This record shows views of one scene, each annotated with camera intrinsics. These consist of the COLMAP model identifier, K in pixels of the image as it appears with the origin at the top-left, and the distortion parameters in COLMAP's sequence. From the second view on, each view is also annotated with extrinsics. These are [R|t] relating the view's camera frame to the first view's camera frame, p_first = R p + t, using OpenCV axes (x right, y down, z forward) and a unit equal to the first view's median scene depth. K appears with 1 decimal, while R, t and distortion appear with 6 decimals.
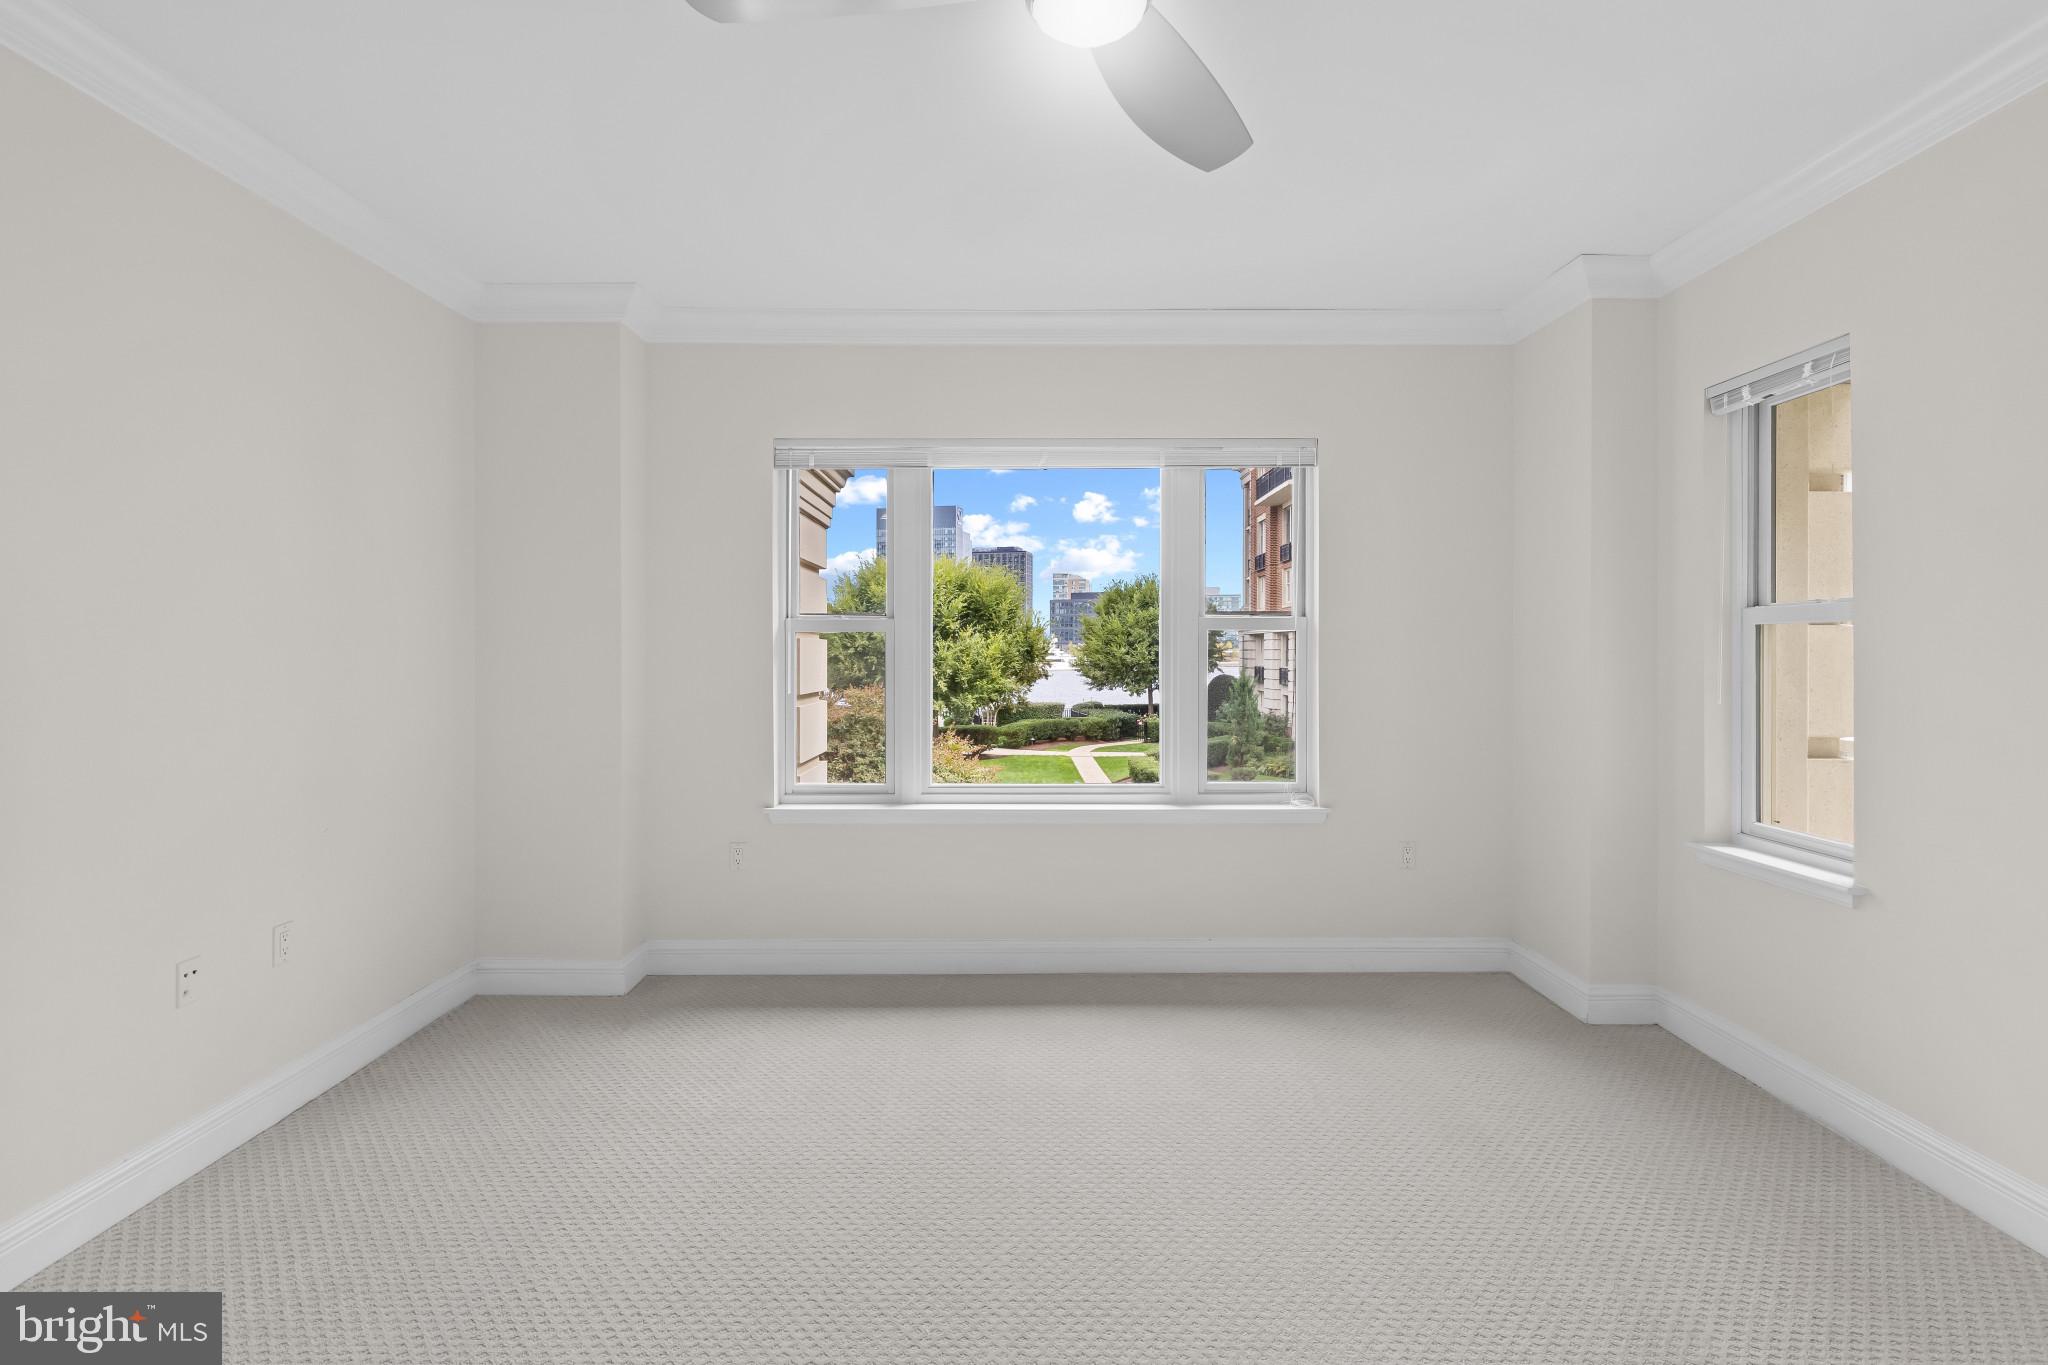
lens RADIAL K [[933.8, 0, 1023.4], [0, 933.8, 653.0], [0, 0, 1]] dist [0.003259, 0.000193]
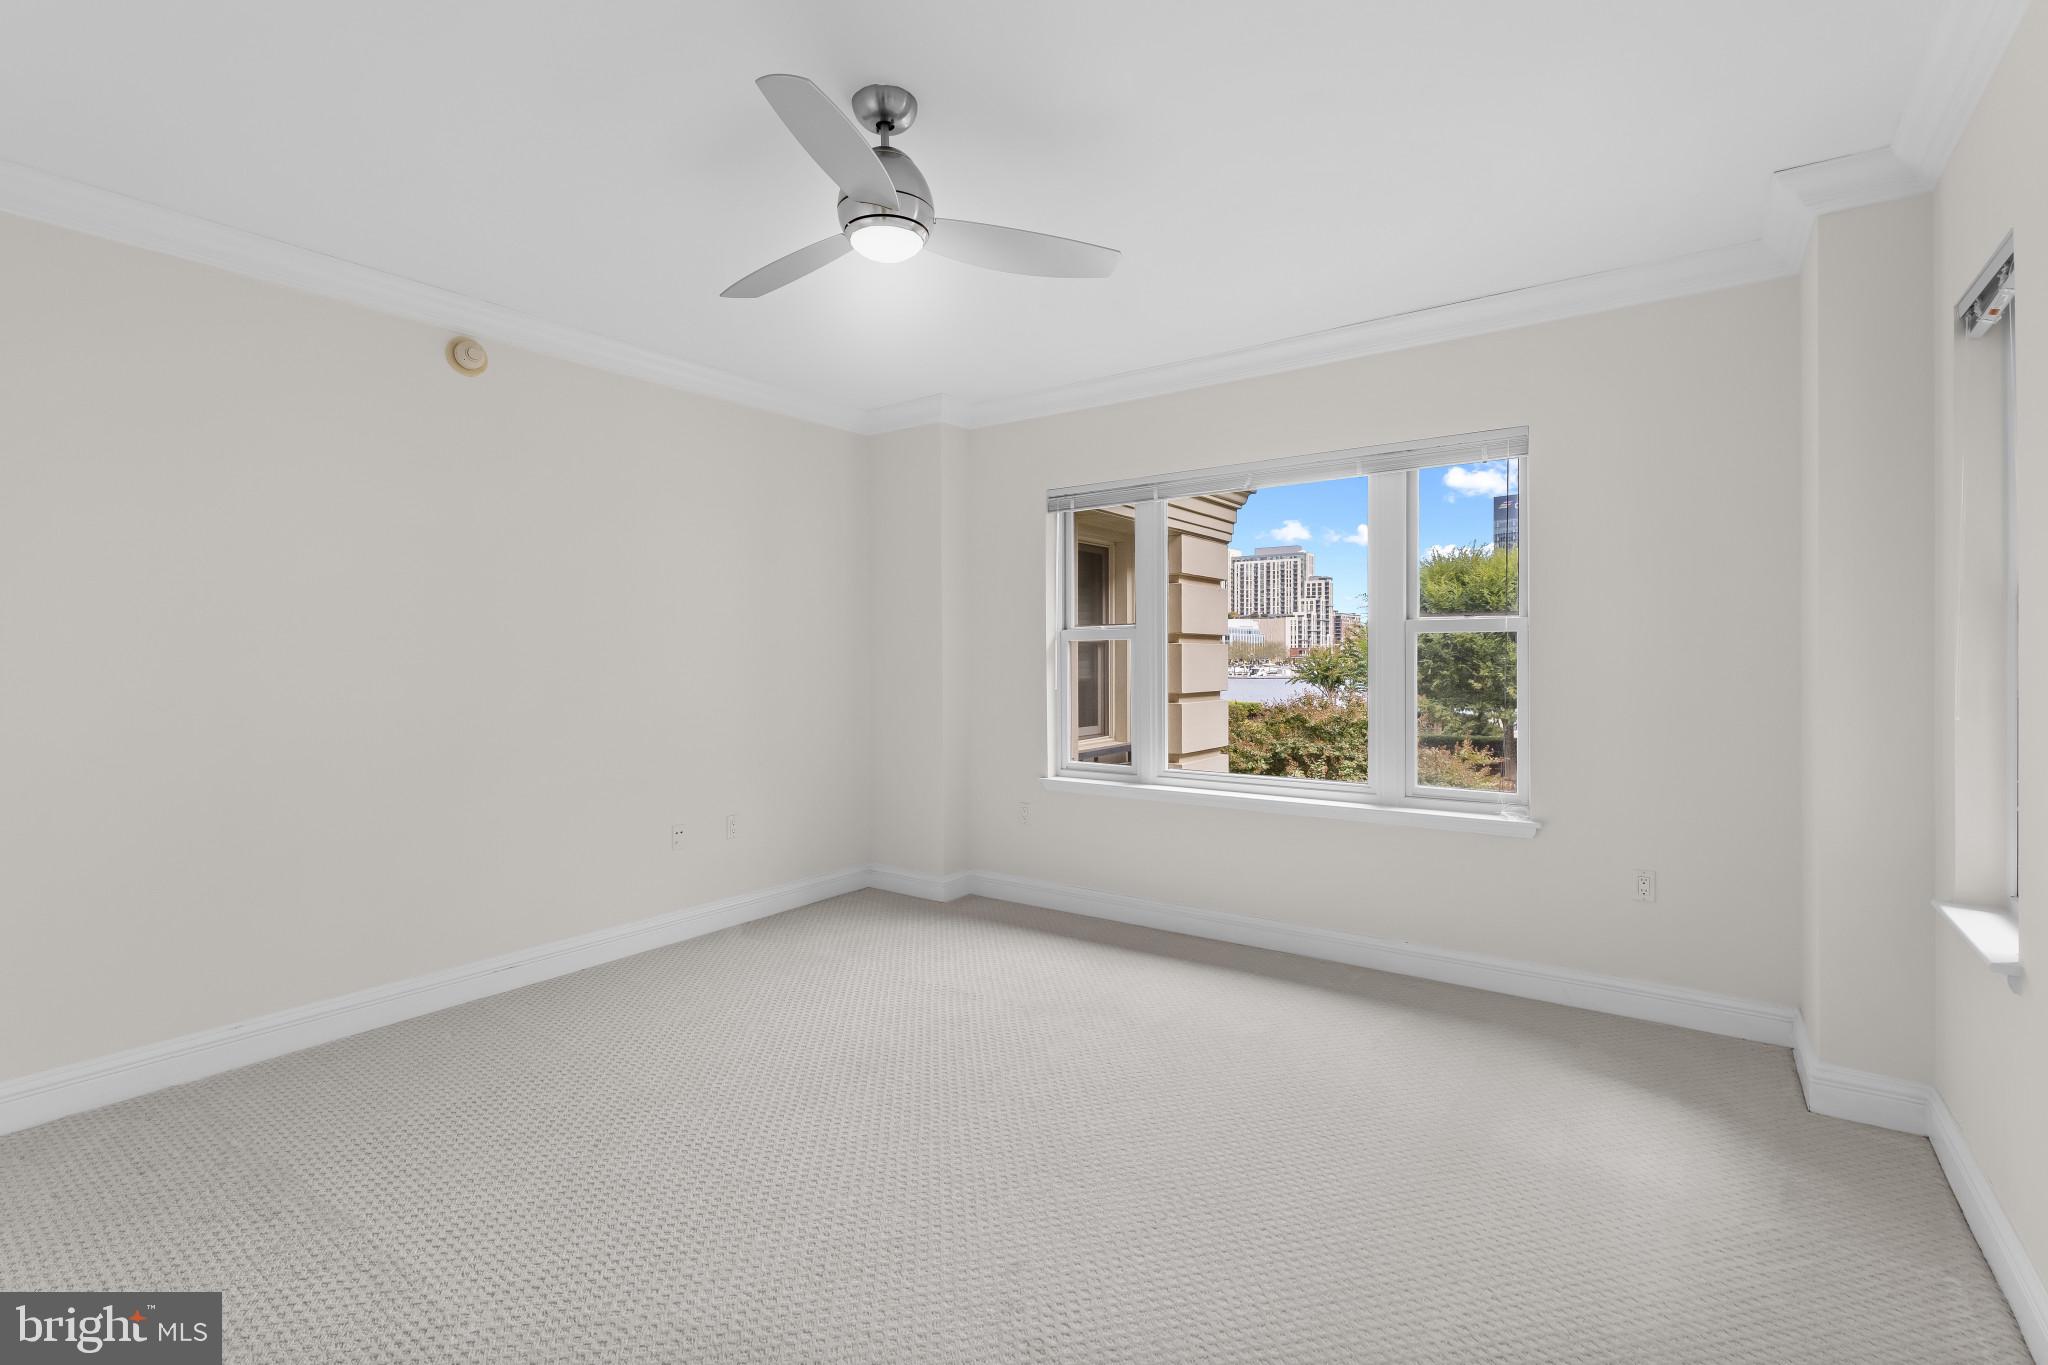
lens RADIAL K [[925.3, 0, 1026.3], [0, 925.3, 660.0], [0, 0, 1]] dist [0.002853, -0.000106]
pose [[0.809228, -0.001335, -0.587494, 0.452018], [0.003286, 0.999992, 0.002255, 0.000374], [0.587486, -0.003755, 0.809226, -0.044155]]
